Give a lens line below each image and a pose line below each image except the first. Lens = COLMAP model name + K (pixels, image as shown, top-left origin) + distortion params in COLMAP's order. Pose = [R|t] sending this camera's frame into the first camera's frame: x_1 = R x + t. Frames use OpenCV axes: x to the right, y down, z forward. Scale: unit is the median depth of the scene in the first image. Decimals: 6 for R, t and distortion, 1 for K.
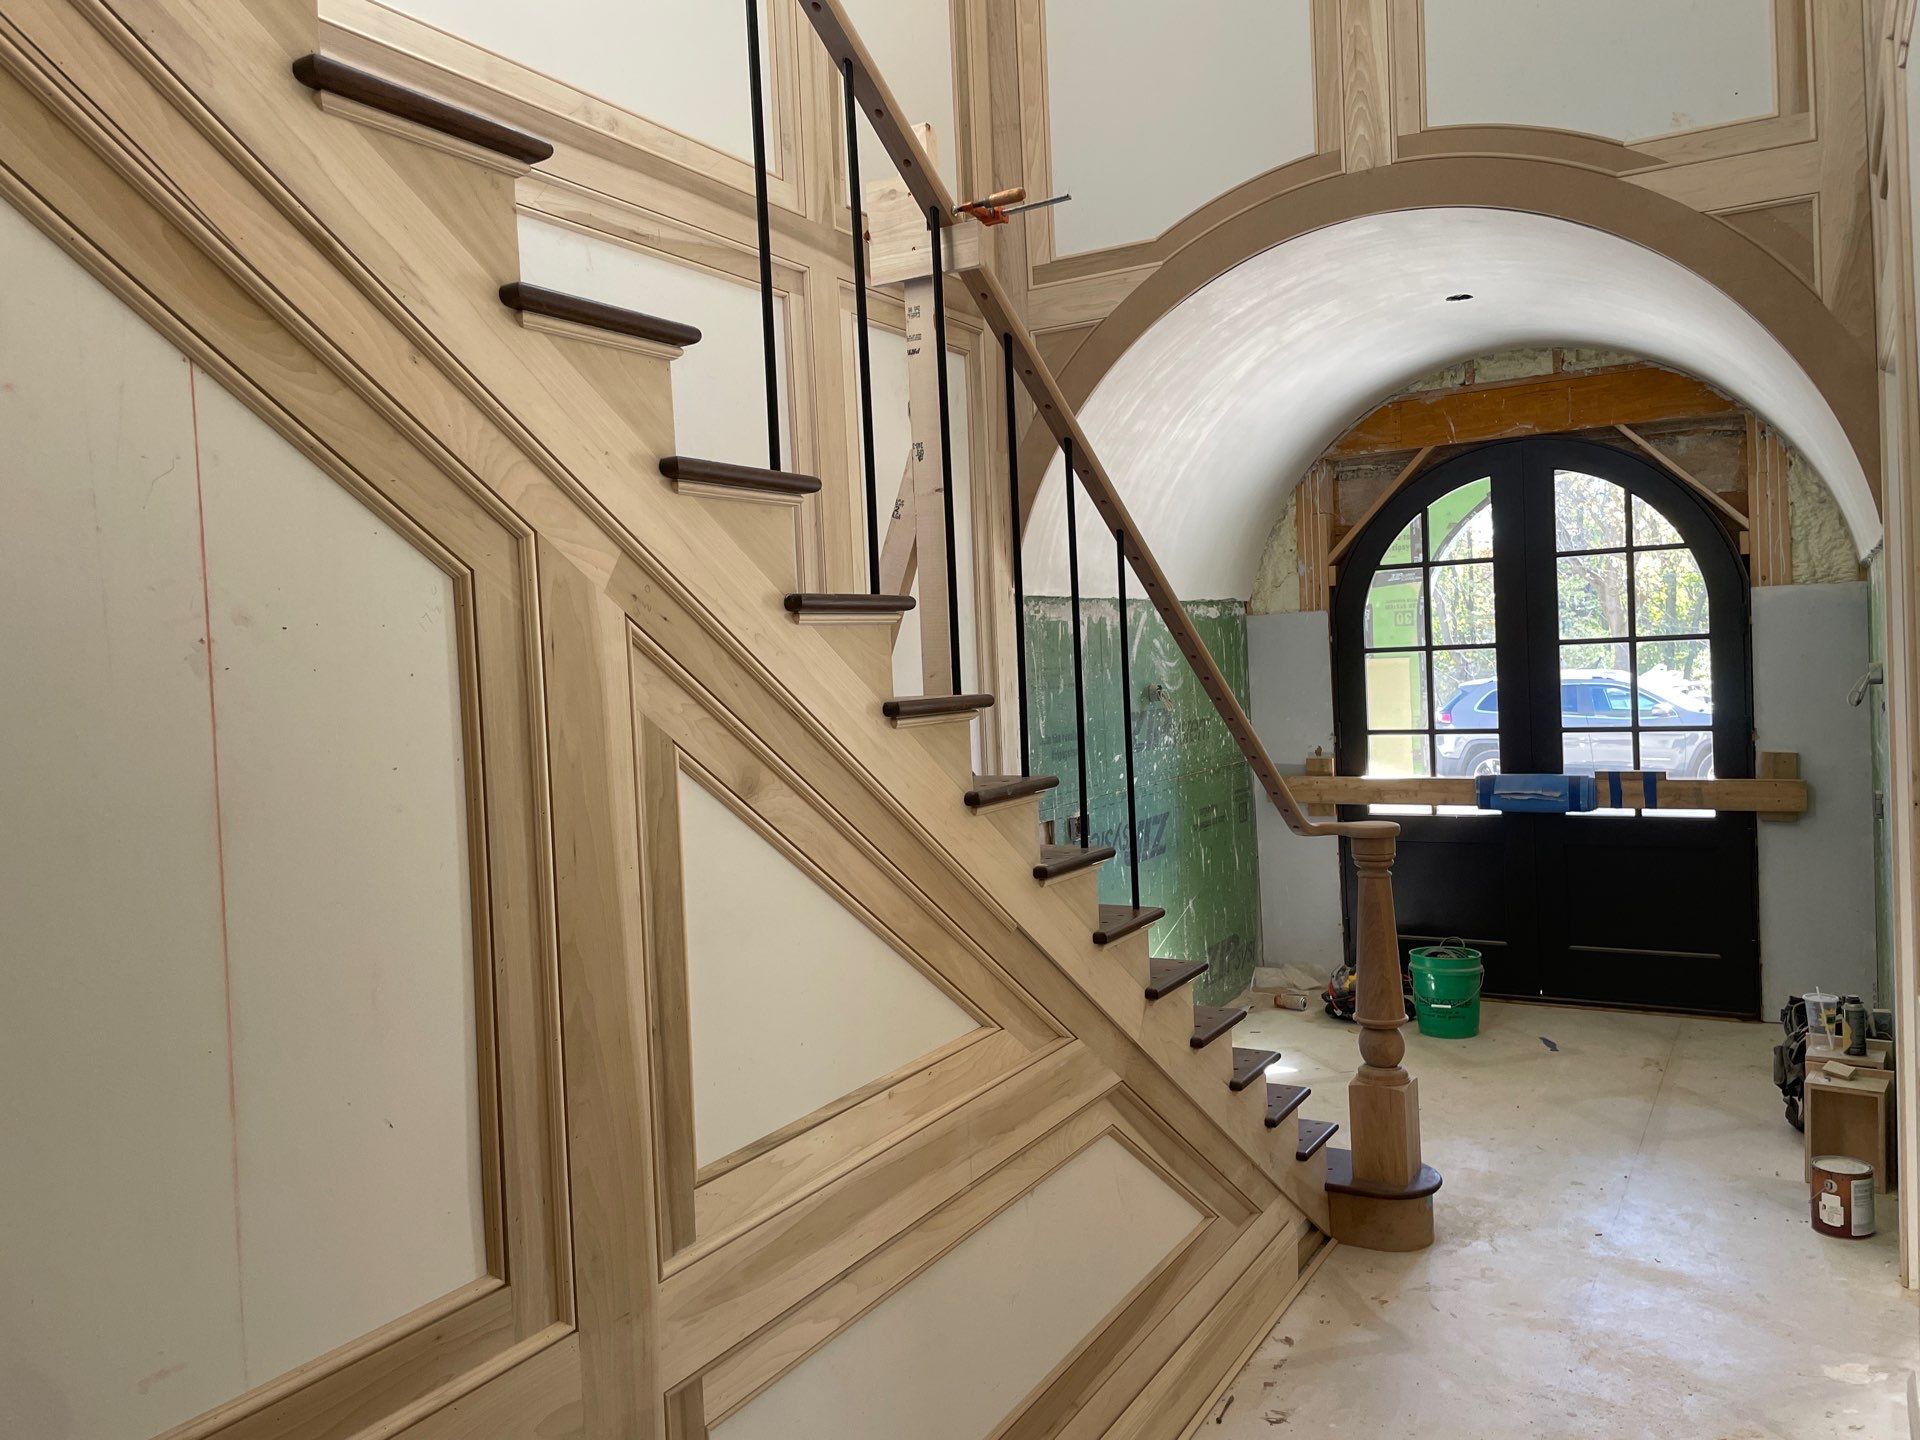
lens RADIAL K [[1440.5, 0, 954.5], [0, 1440.5, 713.3], [0, 0, 1]] dist [0.087286, -0.105484]
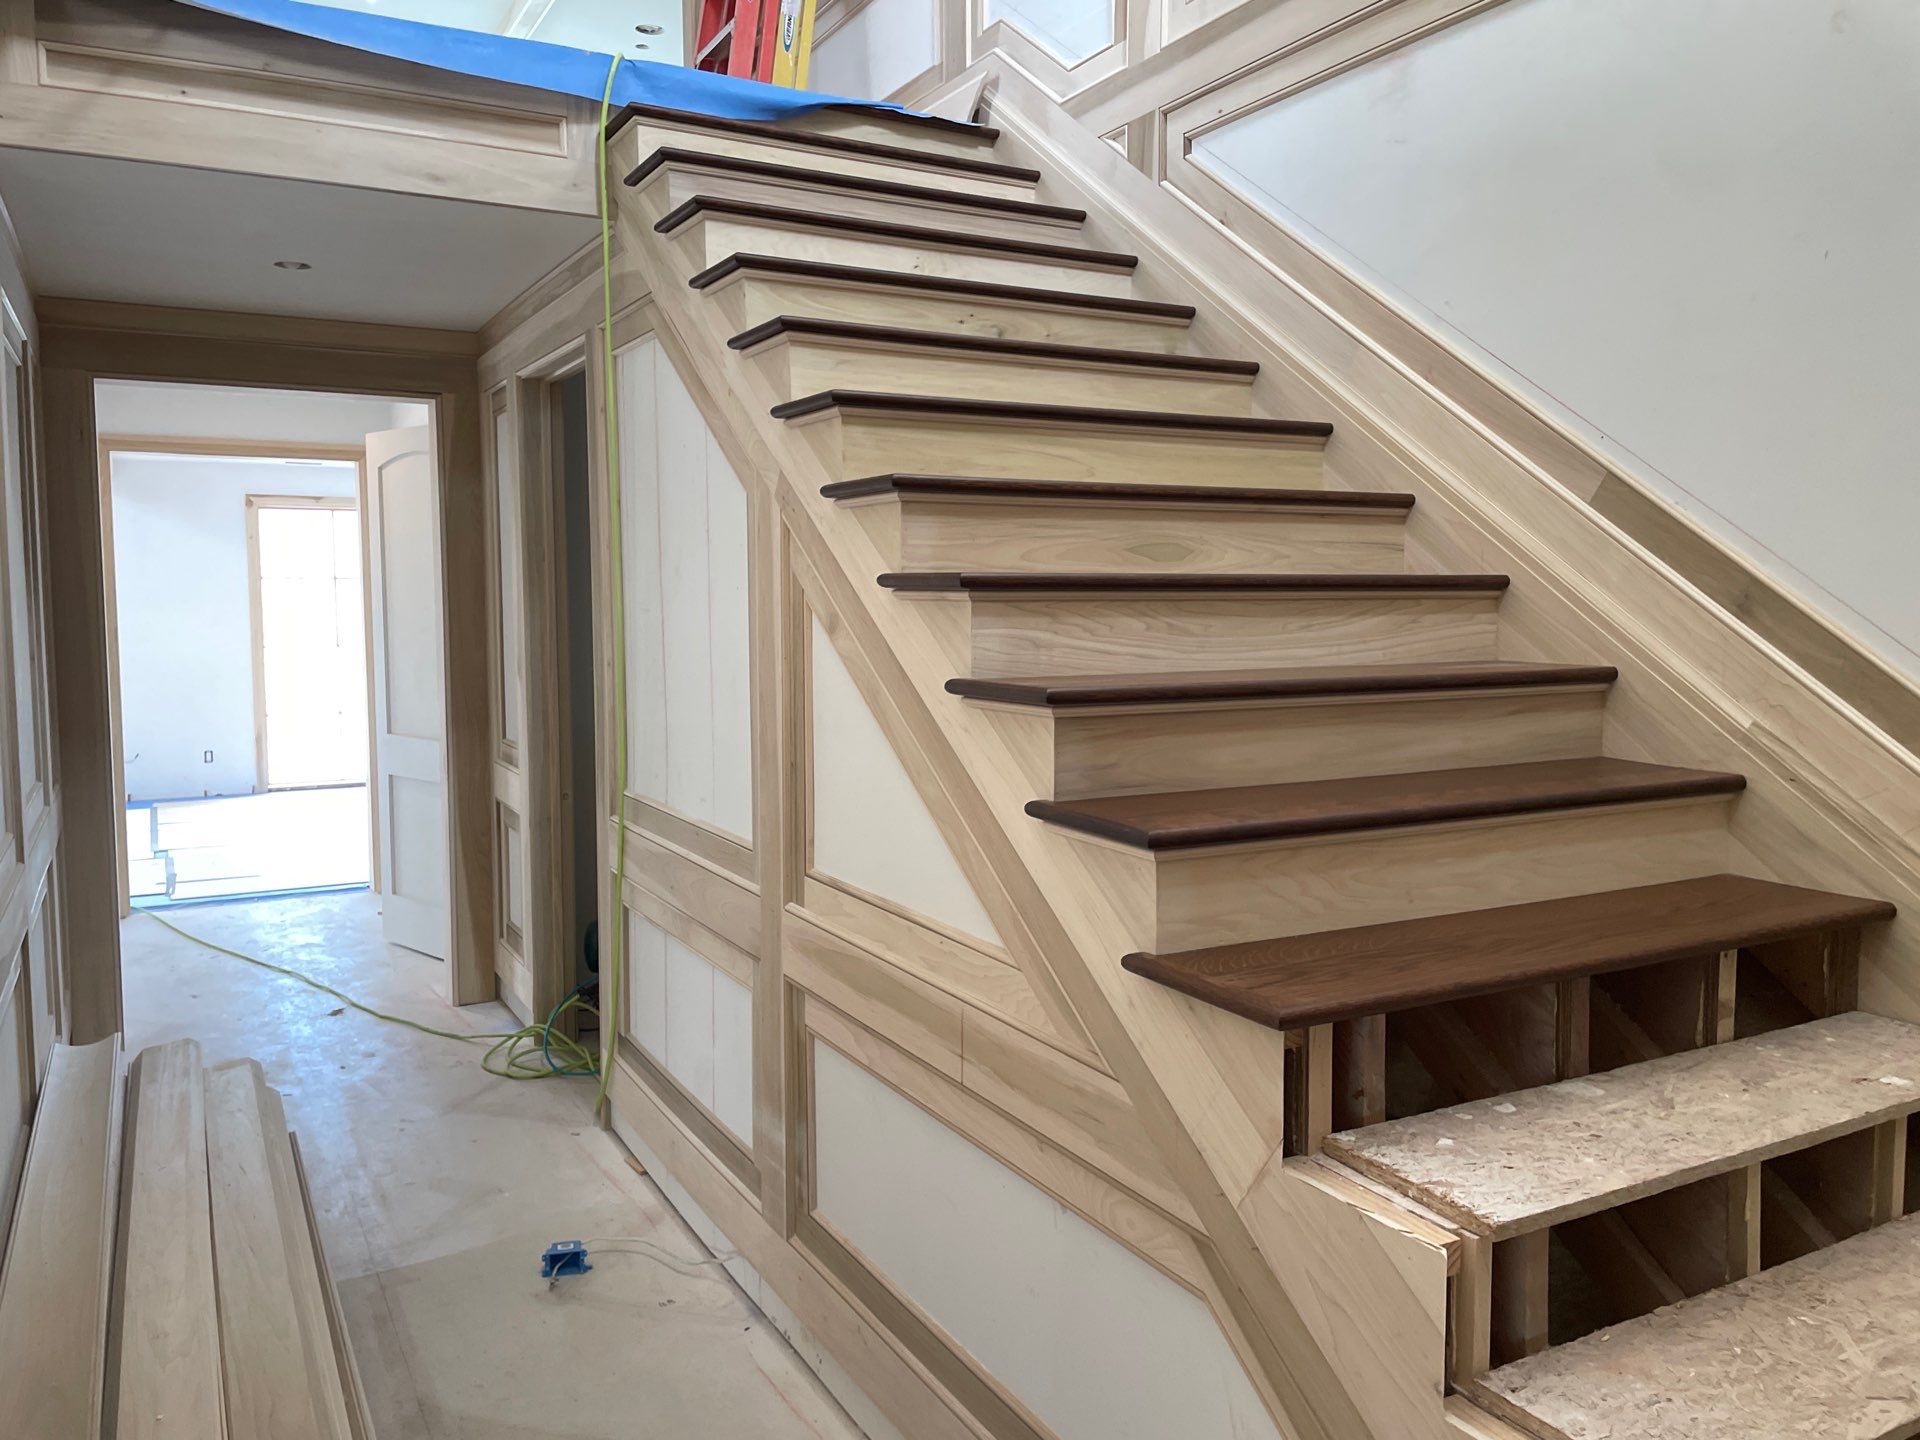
lens RADIAL K [[1440.5, 0, 962.8], [0, 1440.5, 703.9], [0, 0, 1]] dist [0.087286, -0.105484]
pose [[-0.504355, 0.115617, -0.855721, 0.563311], [-0.008705, 0.990265, 0.138925, -0.040324], [0.863453, 0.077517, -0.498438, 1.027235]]
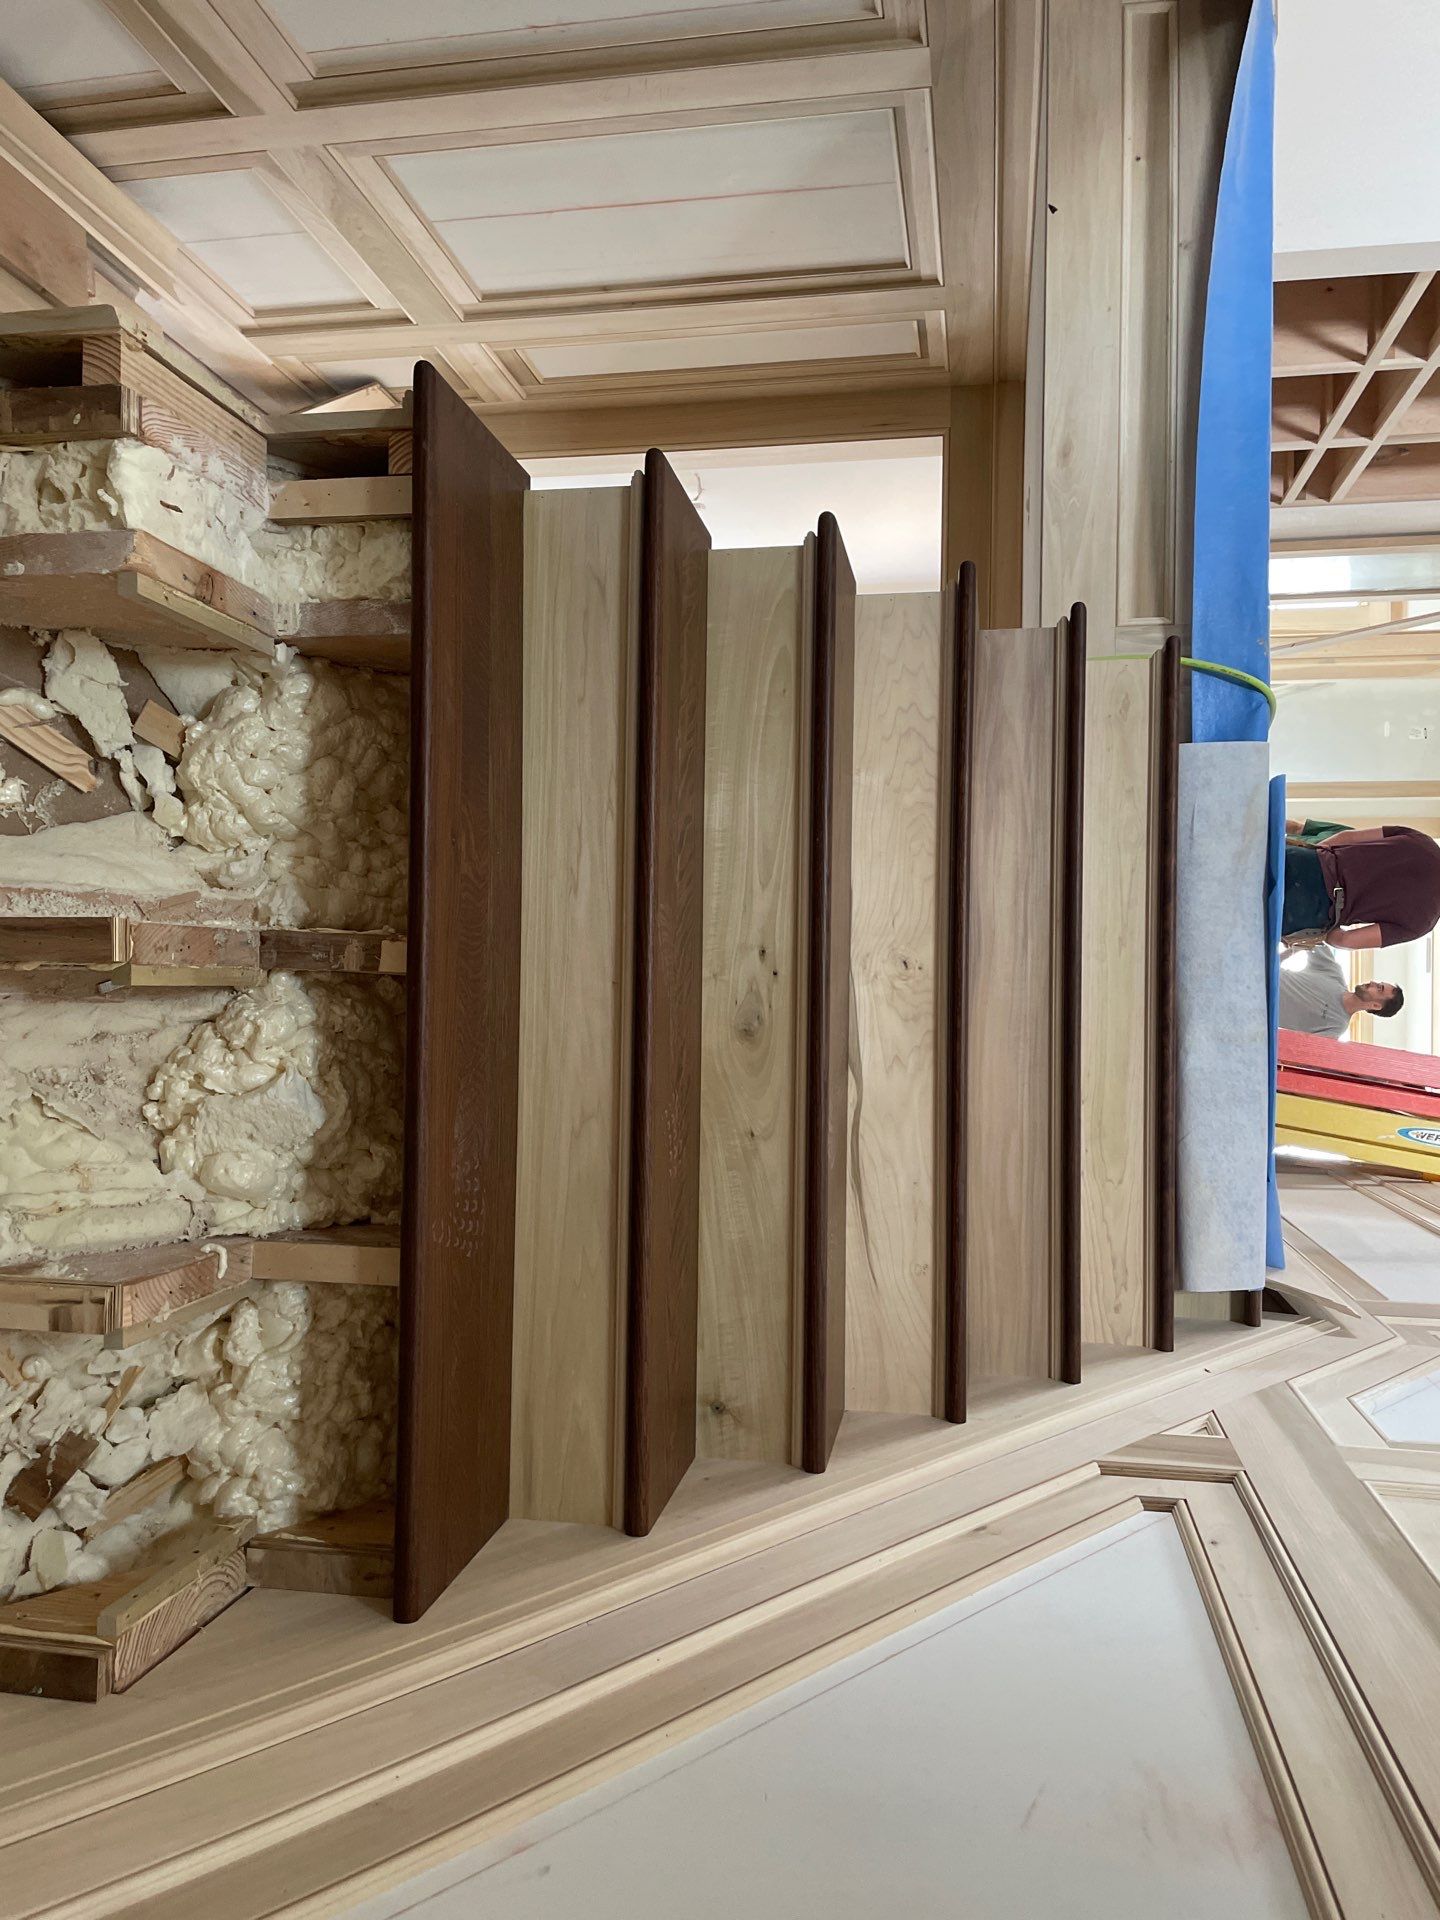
lens RADIAL K [[1440.5, 0, 722.7], [0, 1440.5, 964.9], [0, 0, 1]] dist [0.087286, -0.105484]
pose [[-0.128000, -0.868121, -0.479564, -0.014855], [-0.971292, 0.011964, 0.237588, -0.264274], [-0.200518, 0.496208, -0.844731, 0.989287]]
